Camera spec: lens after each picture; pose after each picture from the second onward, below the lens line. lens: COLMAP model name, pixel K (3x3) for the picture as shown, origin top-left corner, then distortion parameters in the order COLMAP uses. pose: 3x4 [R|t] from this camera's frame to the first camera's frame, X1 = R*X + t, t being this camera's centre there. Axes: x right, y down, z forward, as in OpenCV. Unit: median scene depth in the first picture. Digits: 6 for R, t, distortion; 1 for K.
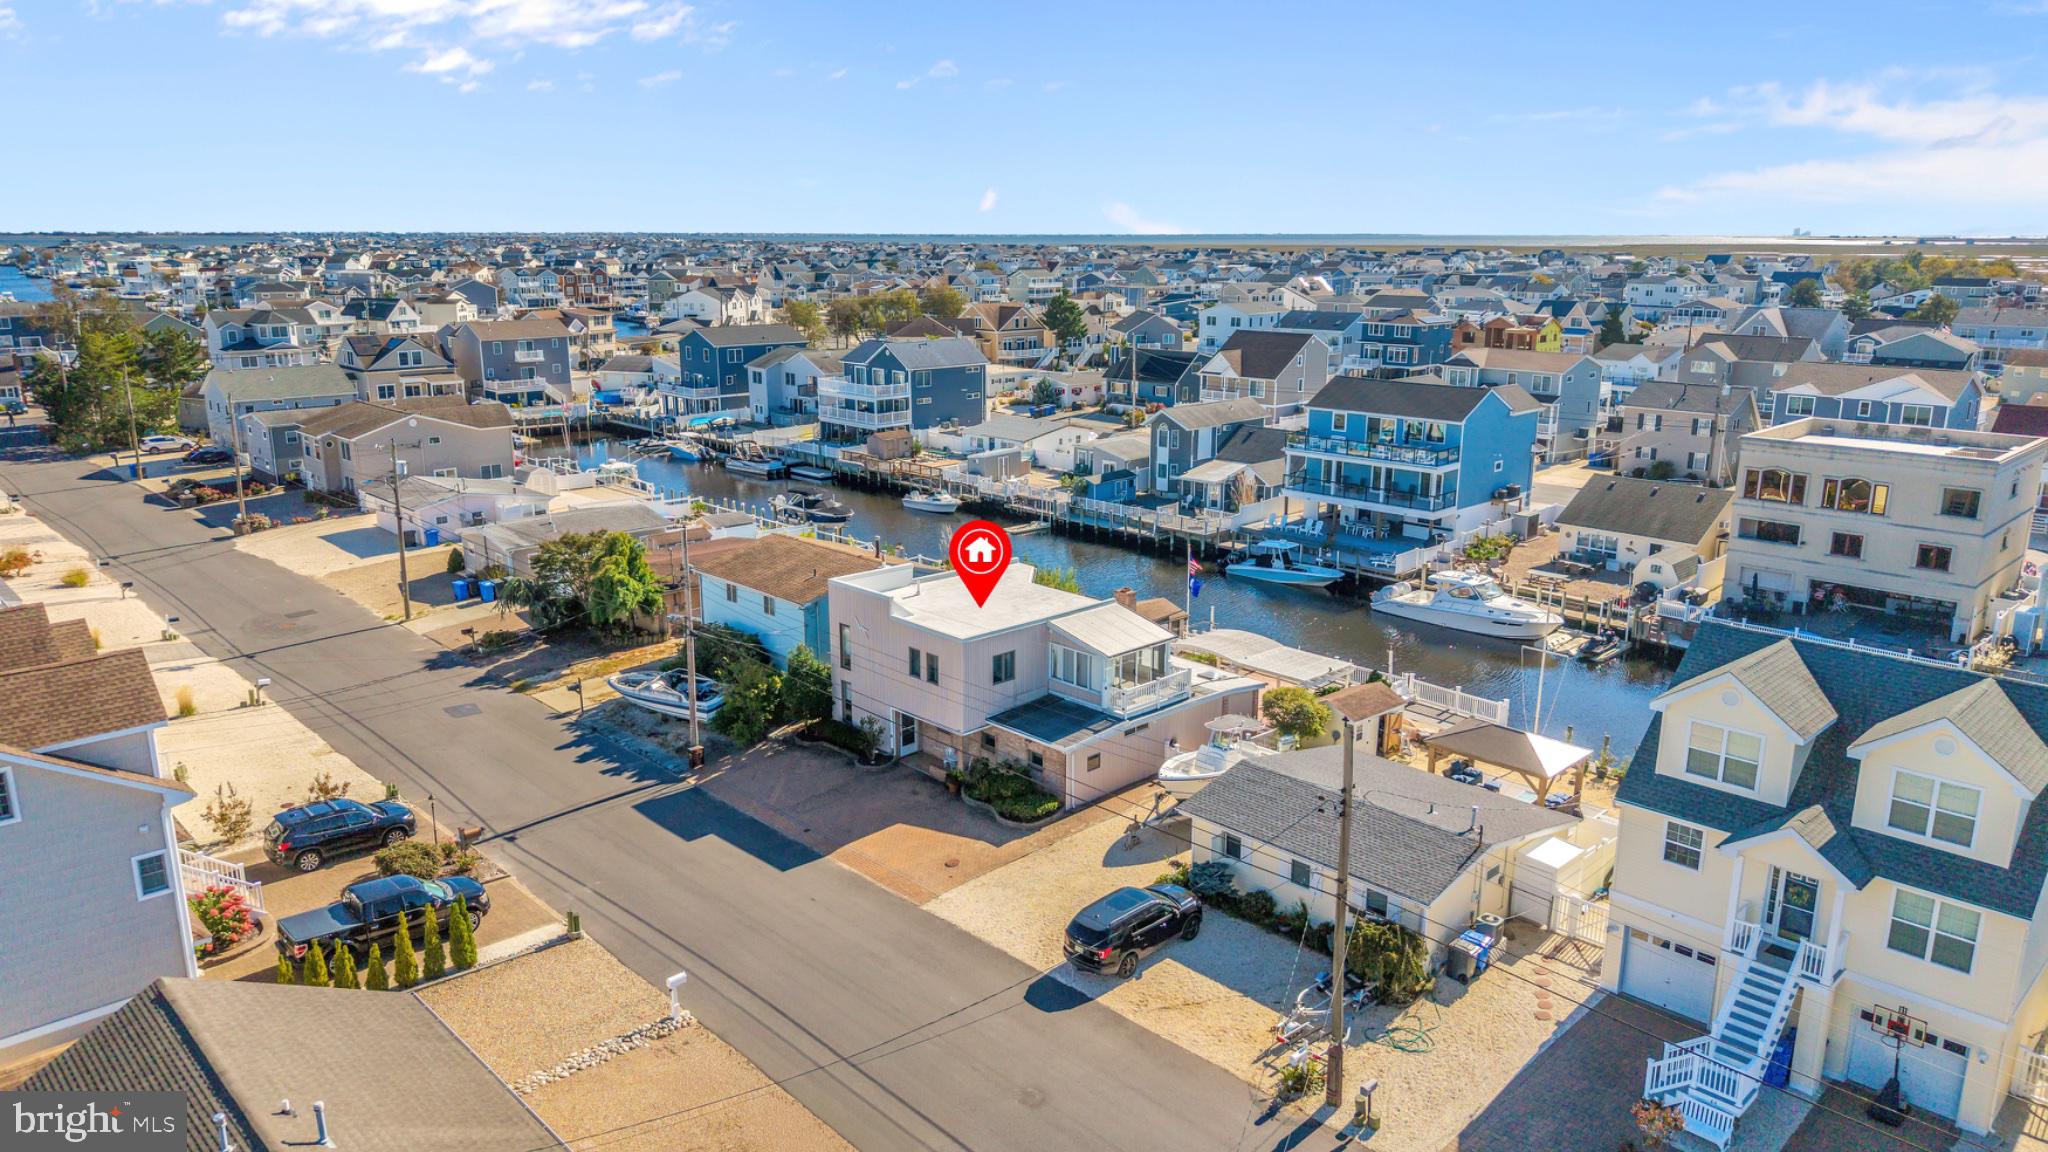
lens RADIAL K [[1365.2, 0, 1024.0], [0, 1365.2, 576.0], [0, 0, 1]] dist [0.049458, -0.063869]
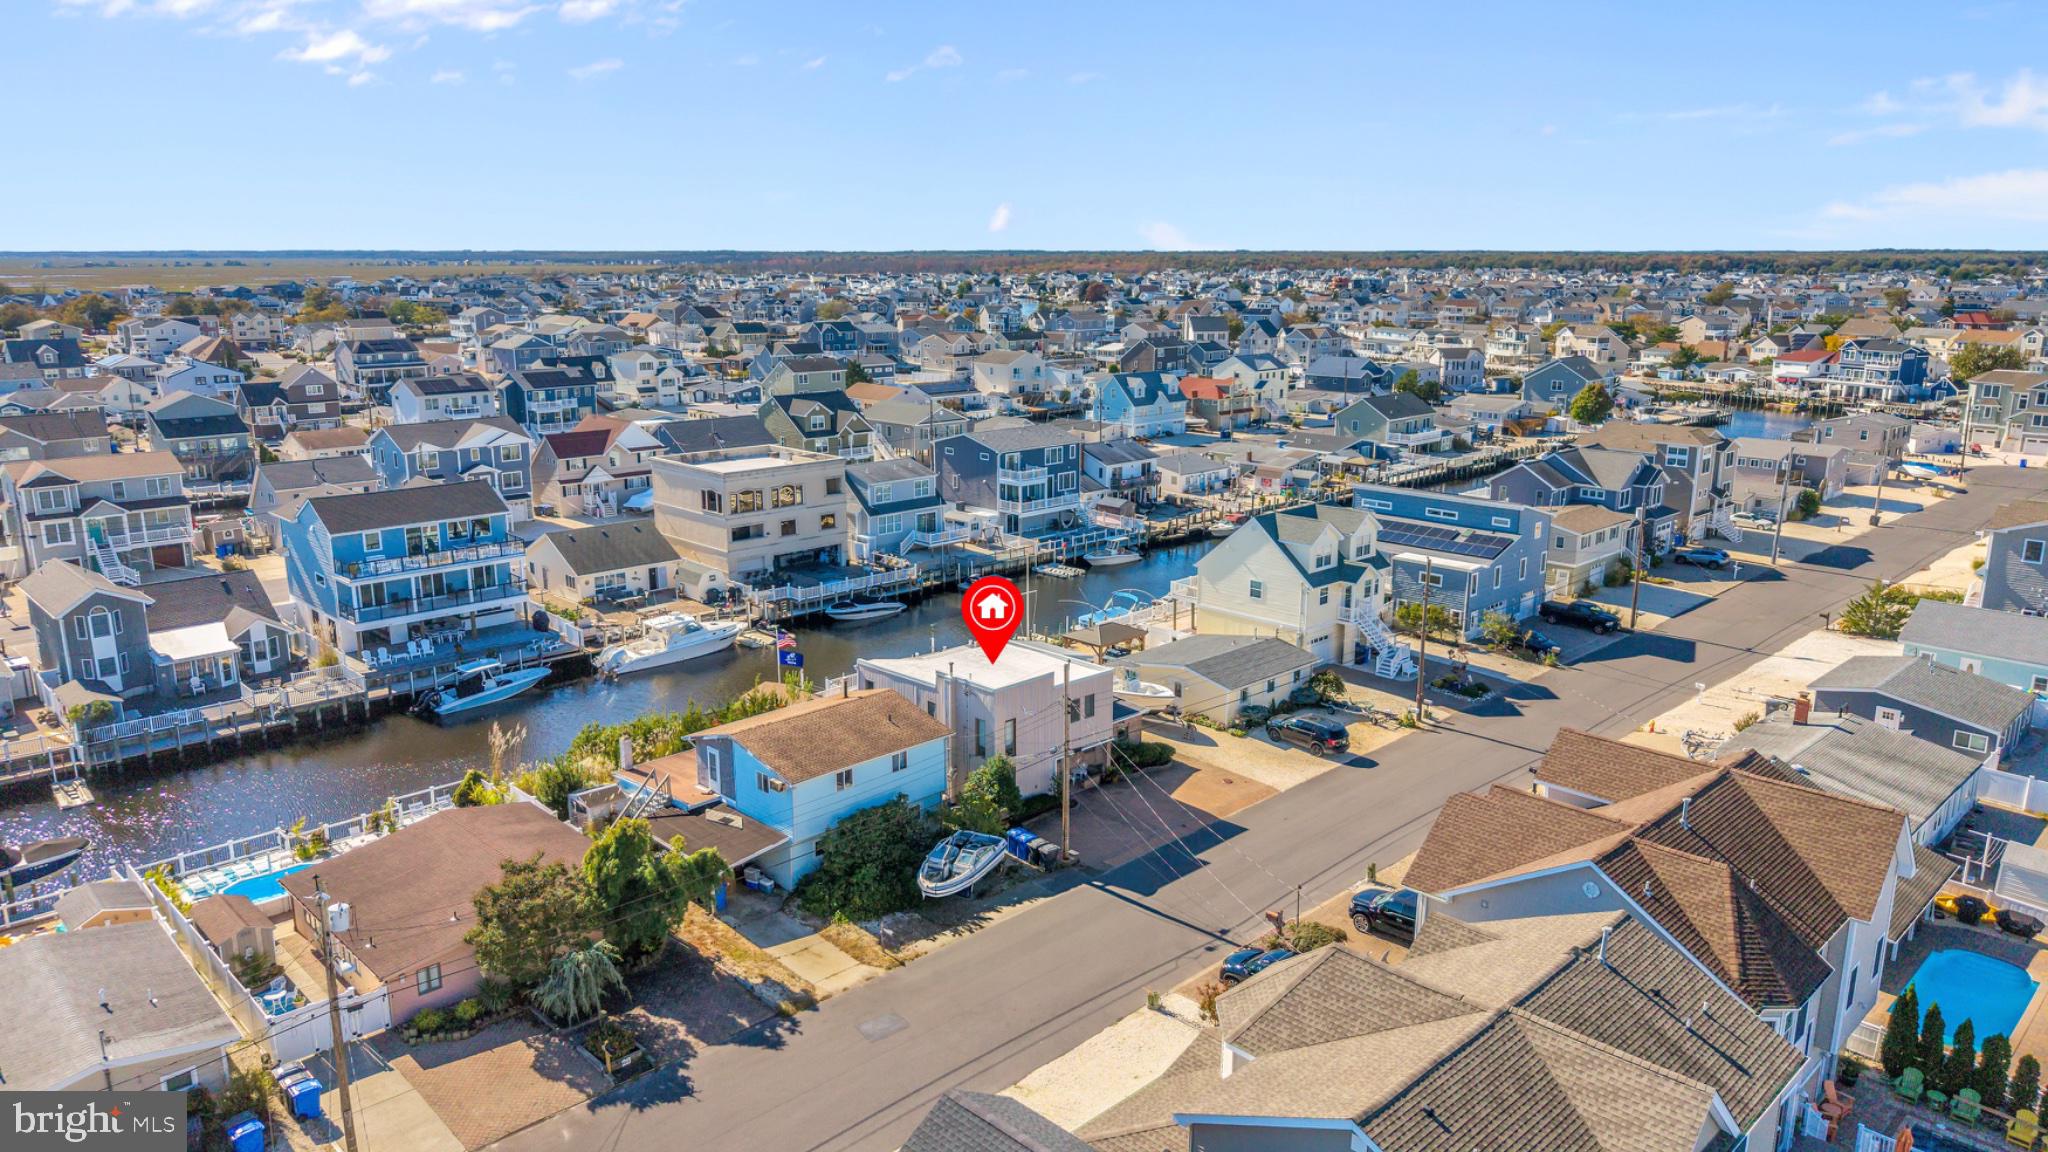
lens RADIAL K [[1365.2, 0, 1024.0], [0, 1365.2, 576.0], [0, 0, 1]] dist [0.049458, -0.063869]
pose [[-0.000221, -0.232993, 0.972478, -1.023736], [0.244704, 0.942900, 0.225963, -0.283119], [-0.969598, 0.238019, 0.056806, 0.734763]]
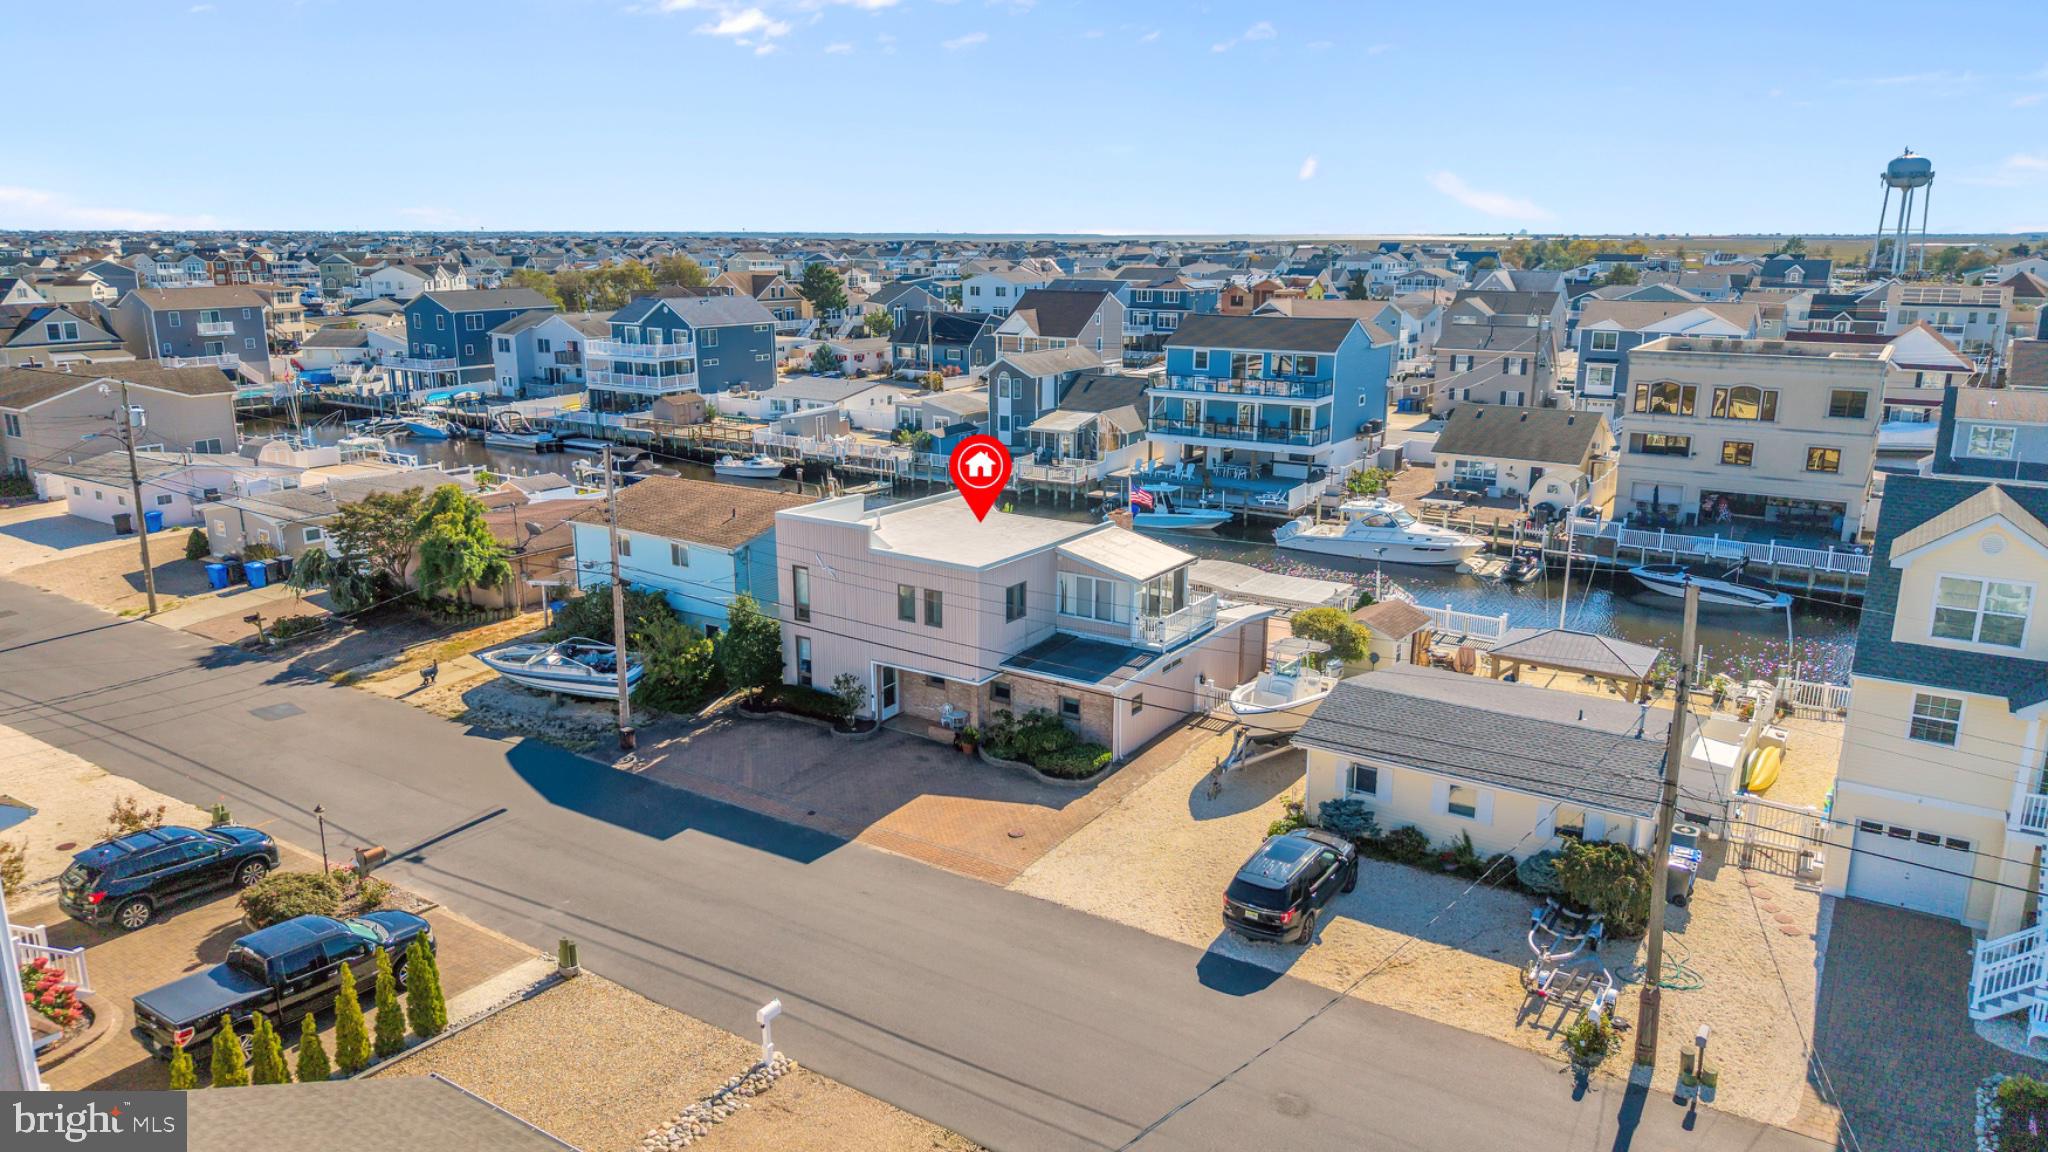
lens RADIAL K [[1367.3, 0, 1024.0], [0, 1367.3, 576.0], [0, 0, 1]] dist [0.021910, -0.013132]
pose [[0.975454, -0.054244, 0.213416, -0.144782], [0.054246, 0.998510, 0.005850, 0.036247], [-0.213415, 0.005870, 0.976944, 0.141376]]
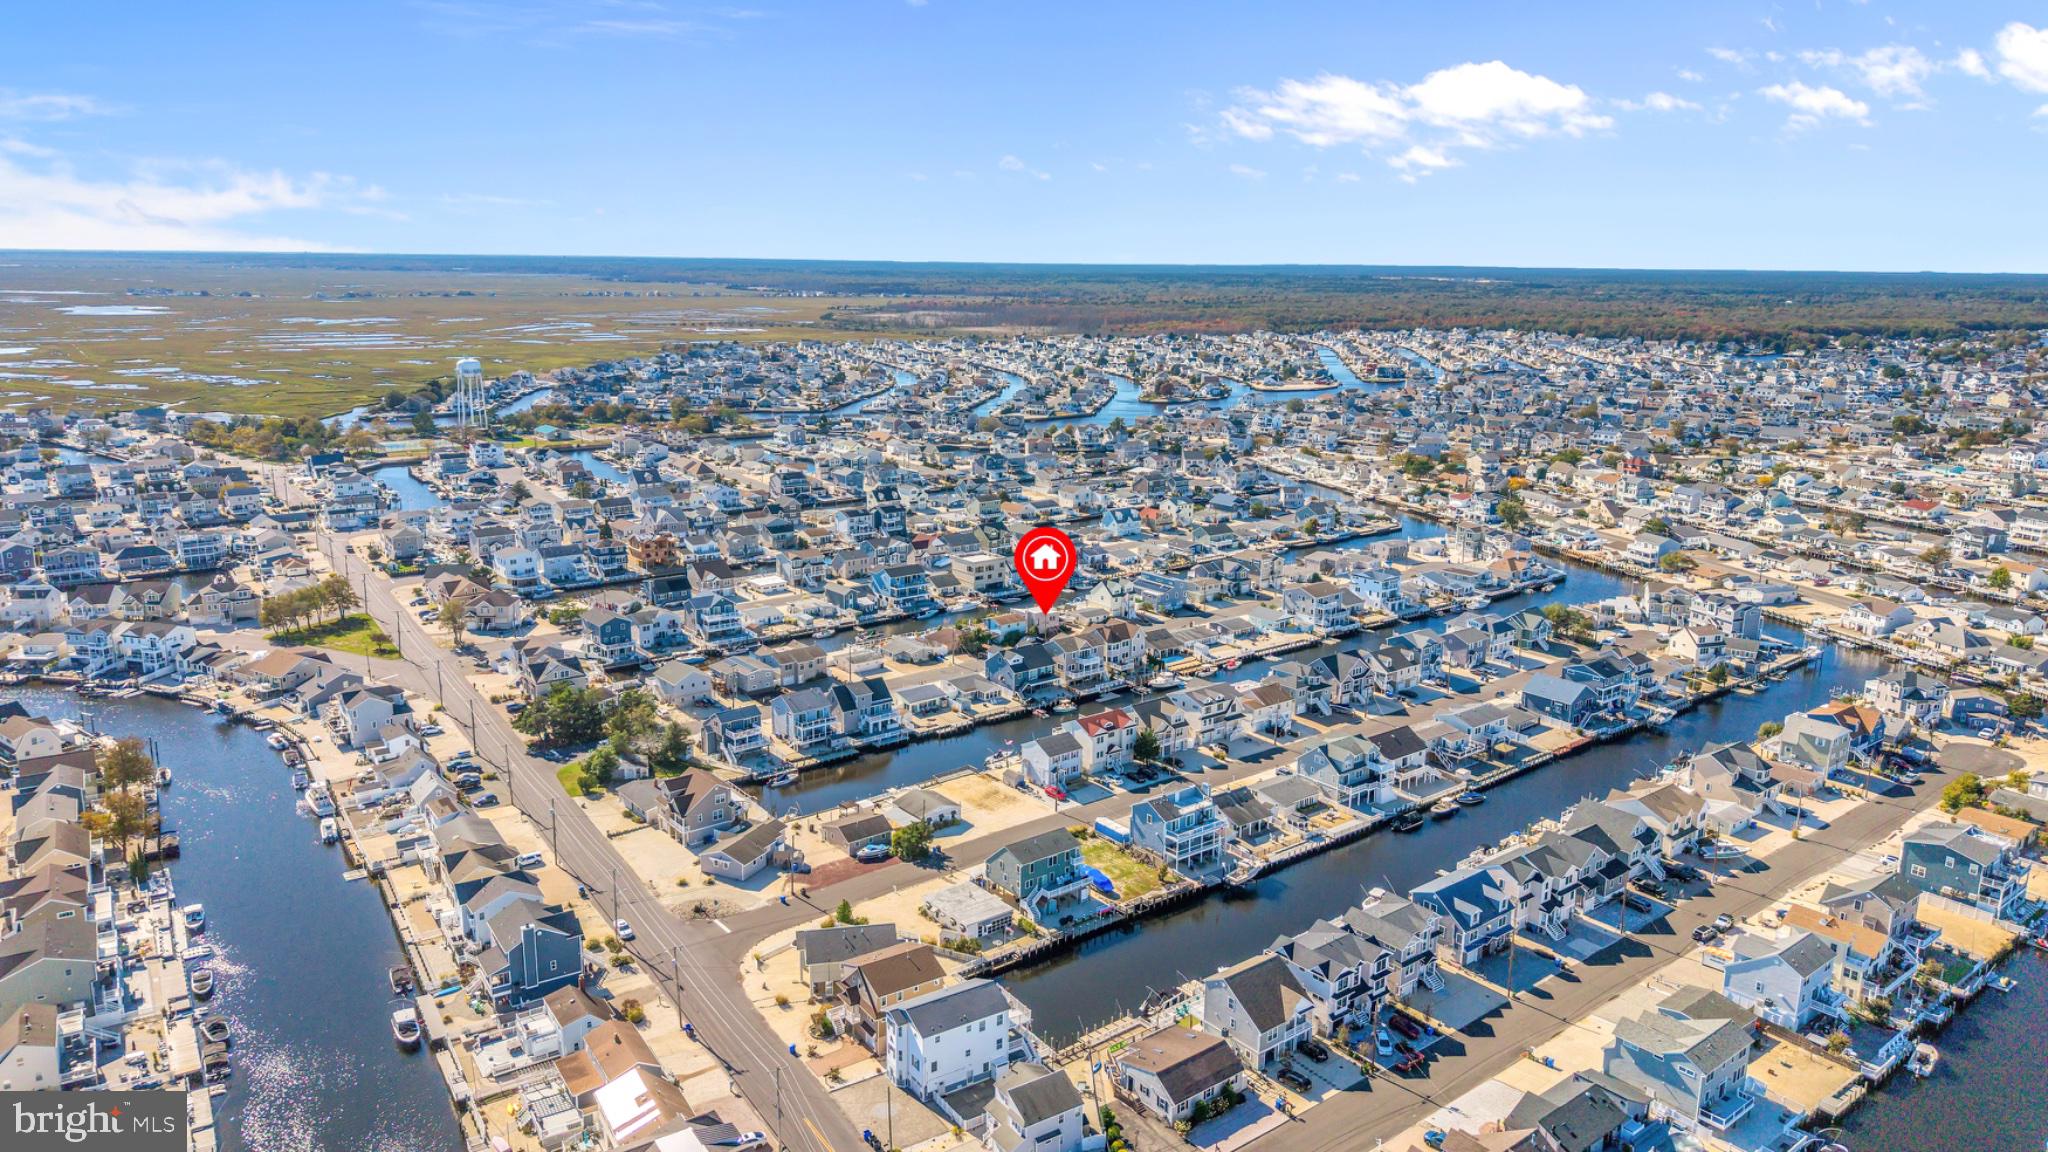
lens RADIAL K [[1365.2, 0, 1024.0], [0, 1365.2, 576.0], [0, 0, 1]] dist [0.049458, -0.063869]
pose [[0.096245, -0.228288, 0.968825, -5.345897], [0.232009, 0.951678, 0.201199, -1.241614], [-0.967940, 0.205412, 0.144559, 0.055077]]
